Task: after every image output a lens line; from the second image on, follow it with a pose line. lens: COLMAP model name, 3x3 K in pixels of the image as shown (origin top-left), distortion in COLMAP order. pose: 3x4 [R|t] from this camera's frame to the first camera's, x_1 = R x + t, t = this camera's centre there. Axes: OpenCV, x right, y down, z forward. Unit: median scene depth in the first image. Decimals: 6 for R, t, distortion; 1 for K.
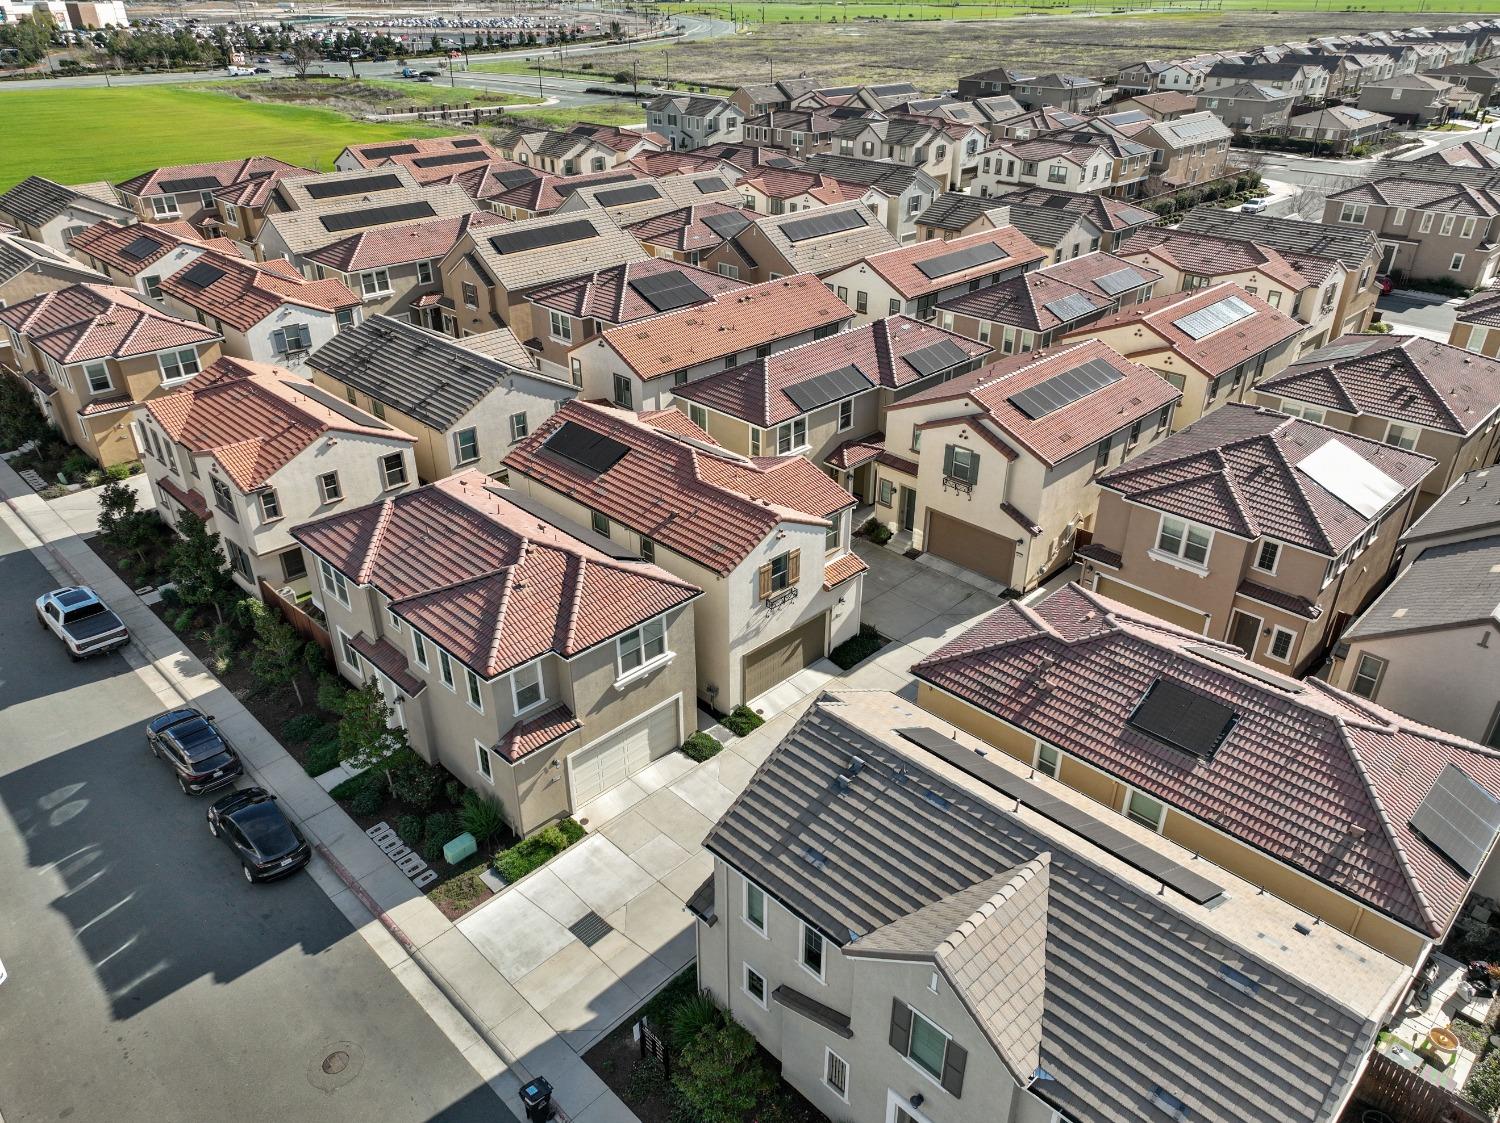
lens RADIAL K [[1052.3, 0, 751.3], [0, 1052.3, 551.7], [0, 0, 1]] dist [0.009168, 0.006179]
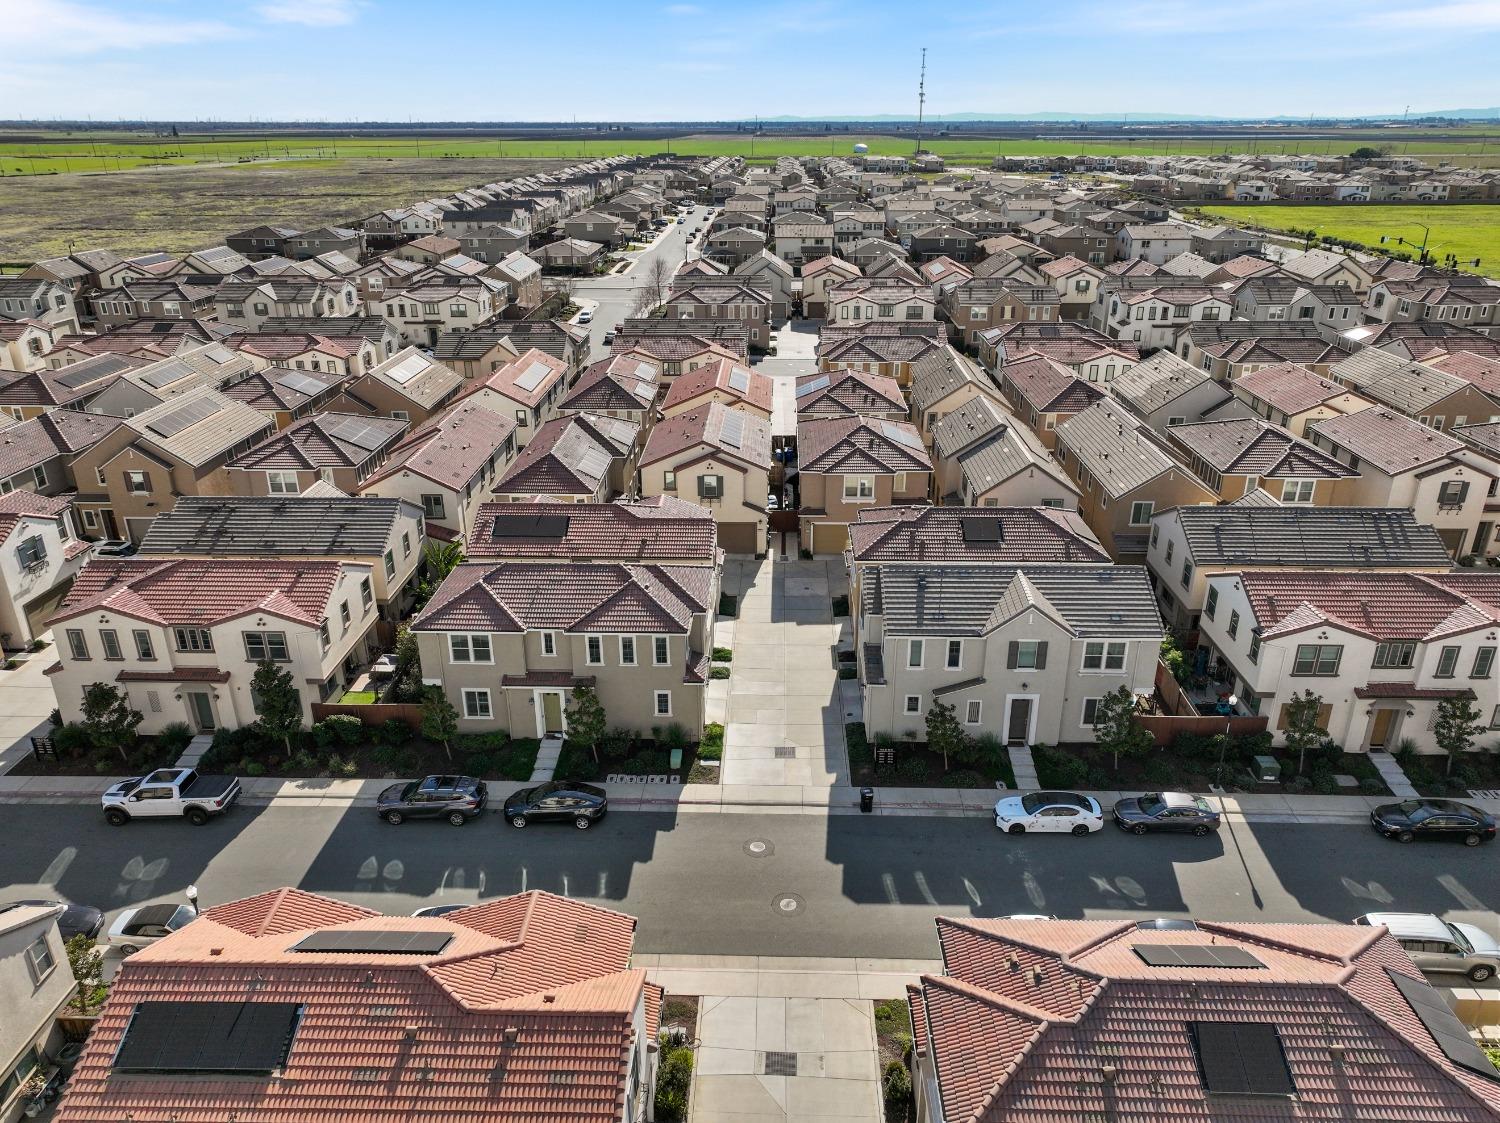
lens RADIAL K [[1052.3, 0, 745.6], [0, 1052.3, 561.6], [0, 0, 1]] dist [0.009168, 0.006179]
pose [[0.729602, -0.266842, 0.629663, -0.755930], [0.330741, 0.943575, 0.016638, 0.013314], [-0.598574, 0.196116, 0.776690, -0.212652]]
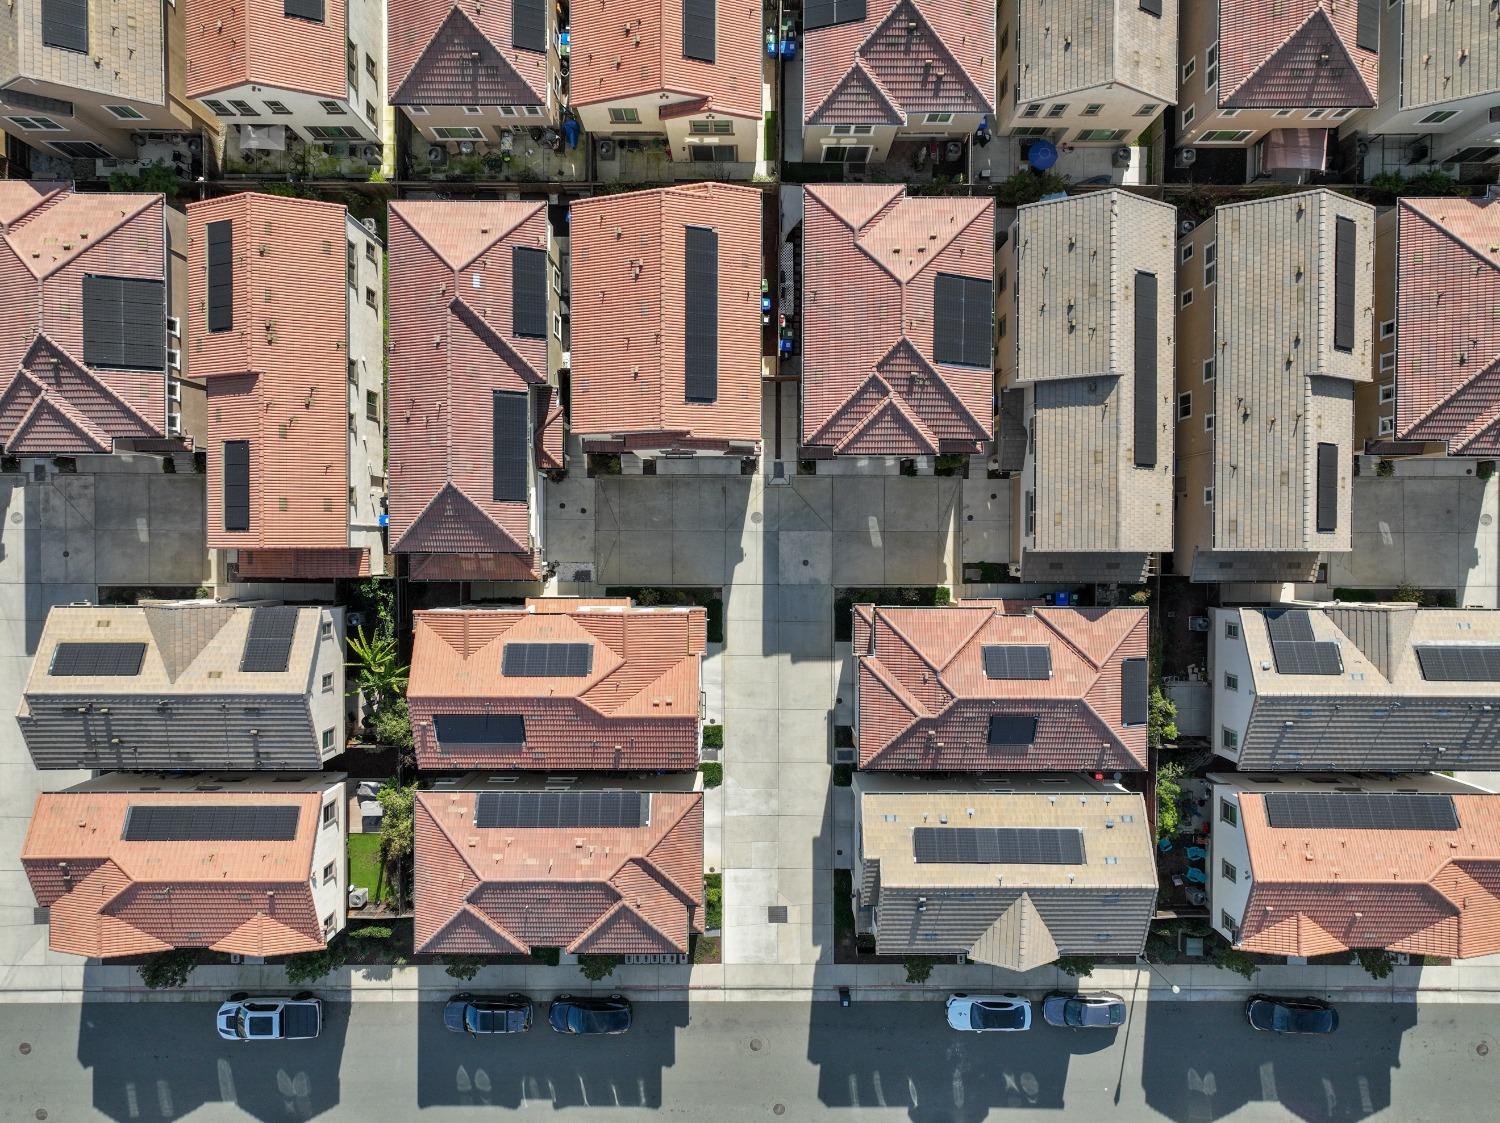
lens RADIAL K [[1052.3, 0, 747.0], [0, 1052.3, 560.3], [0, 0, 1]] dist [0.009168, 0.006179]
pose [[0.709405, -0.704769, -0.006760, 0.173799], [0.337817, 0.331591, 0.880867, -0.988142], [-0.618566, -0.627175, 0.473315, 0.344891]]
